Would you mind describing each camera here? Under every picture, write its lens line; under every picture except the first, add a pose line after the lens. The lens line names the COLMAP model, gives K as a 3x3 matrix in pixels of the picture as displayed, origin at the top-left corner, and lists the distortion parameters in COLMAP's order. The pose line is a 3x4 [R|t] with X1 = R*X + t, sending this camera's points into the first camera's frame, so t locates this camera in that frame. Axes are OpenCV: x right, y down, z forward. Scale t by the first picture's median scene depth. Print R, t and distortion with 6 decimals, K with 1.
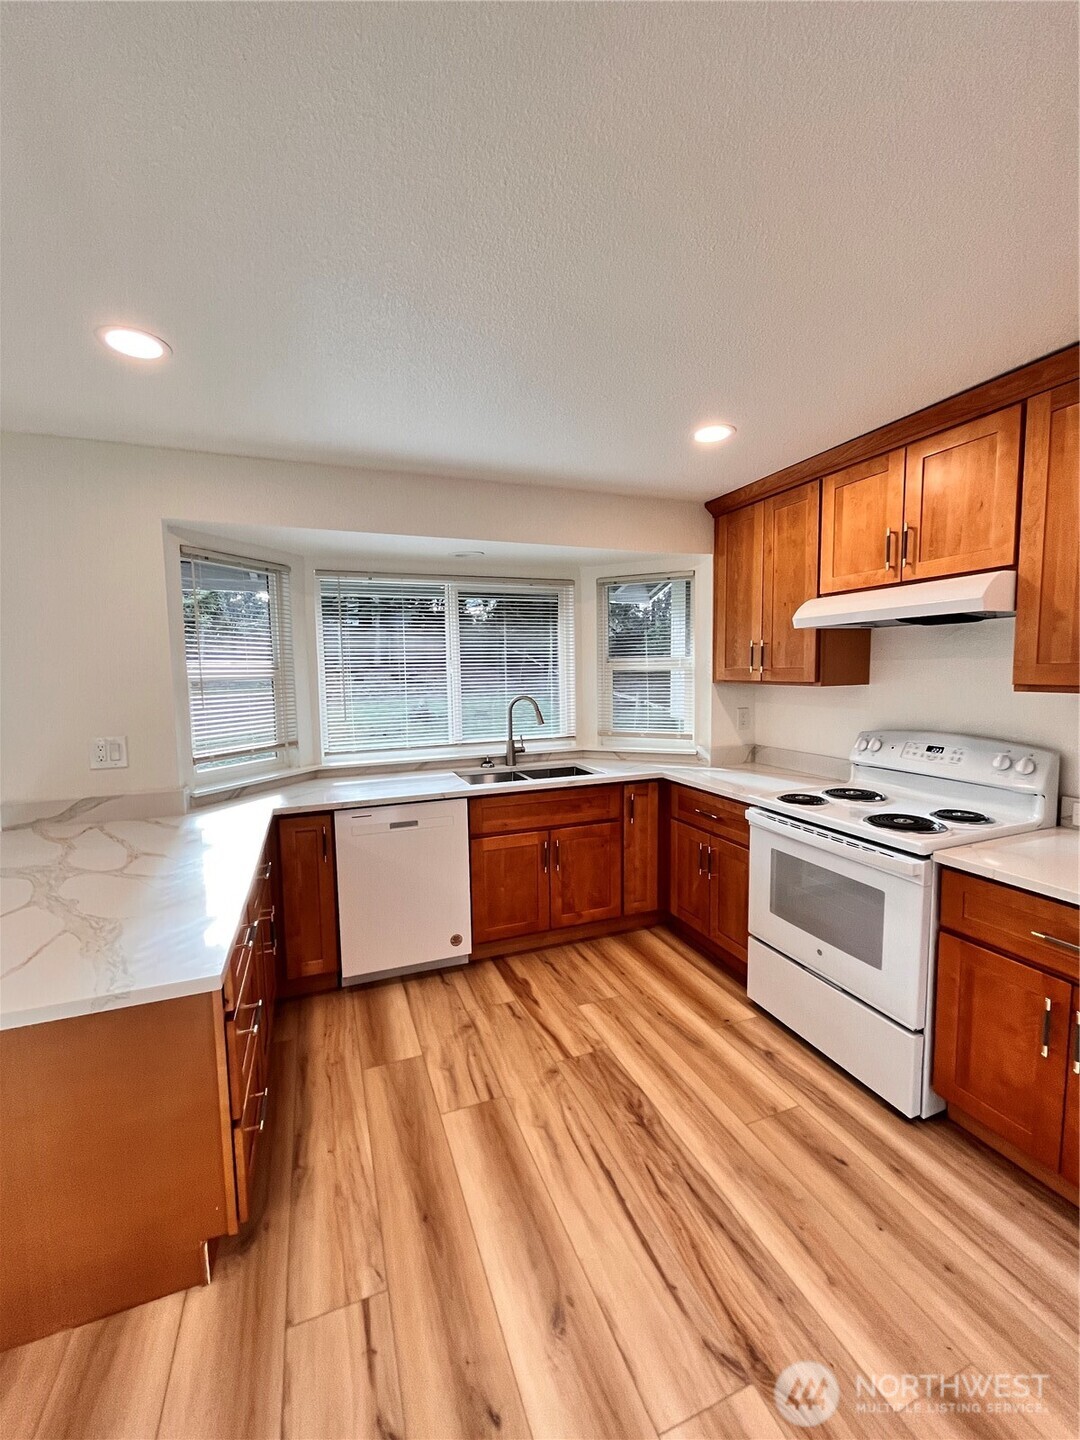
lens RADIAL K [[584.3, 0, 540.0], [0, 584.3, 720.0], [0, 0, 1]] dist [0.000301, 0.000041]
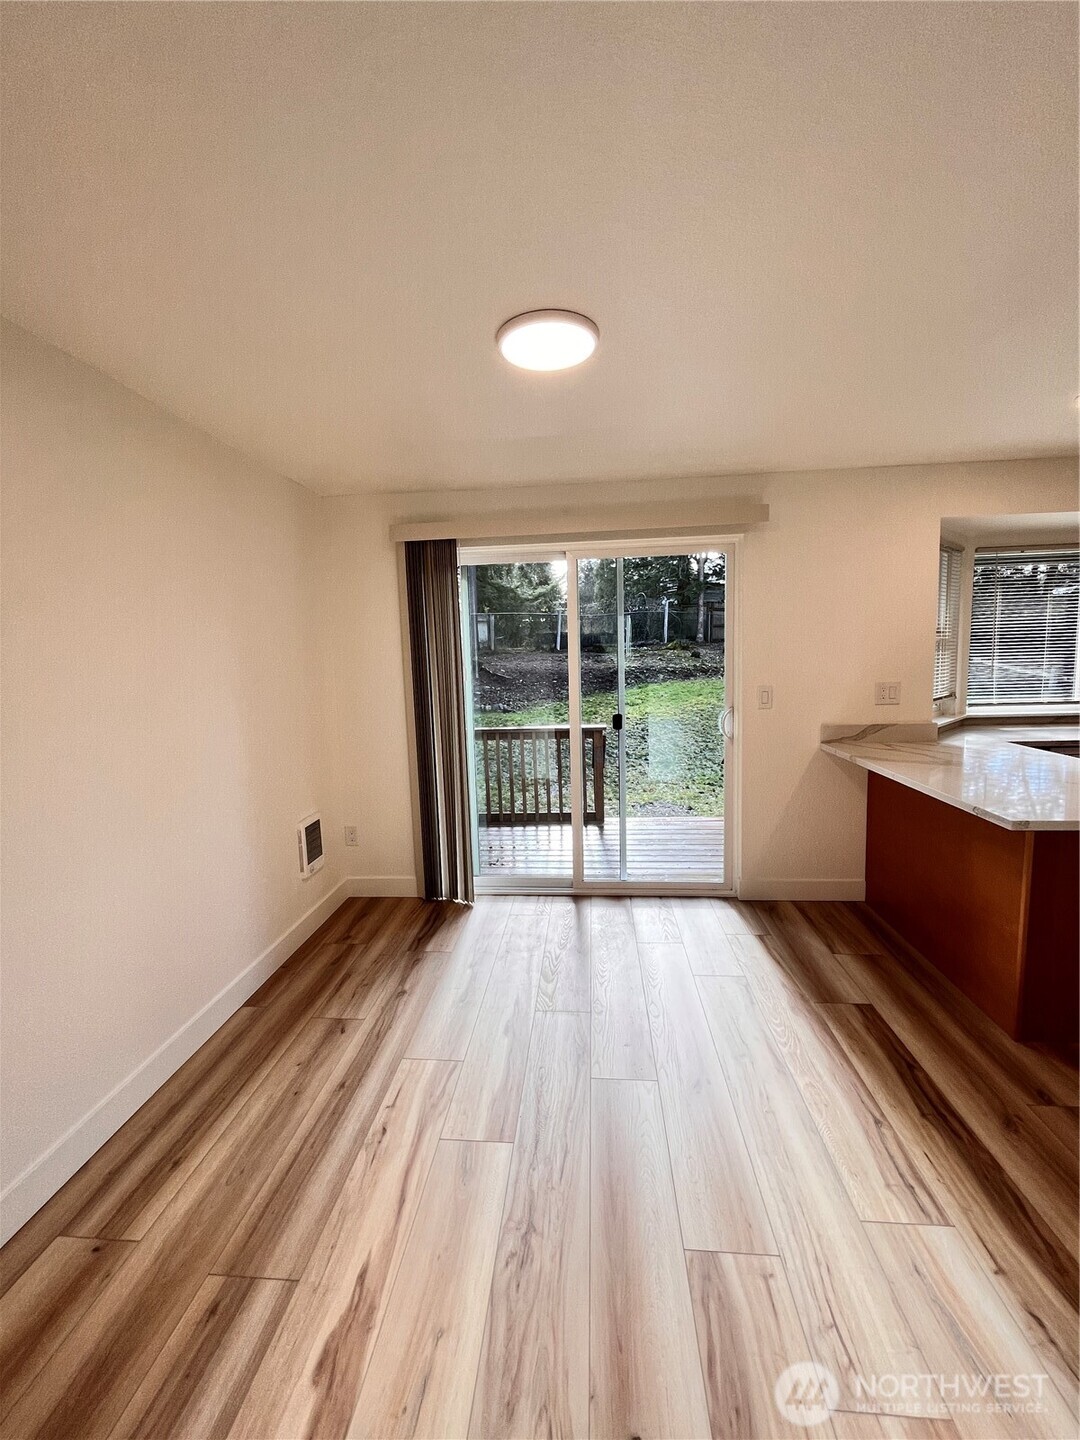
lens RADIAL K [[584.3, 0, 540.0], [0, 584.3, 720.0], [0, 0, 1]] dist [0.000301, 0.000041]
pose [[0.898953, 0.037794, -0.436412, -0.748434], [-0.022153, 0.998919, 0.040875, 0.070214], [0.437485, -0.027077, 0.898818, -0.522493]]
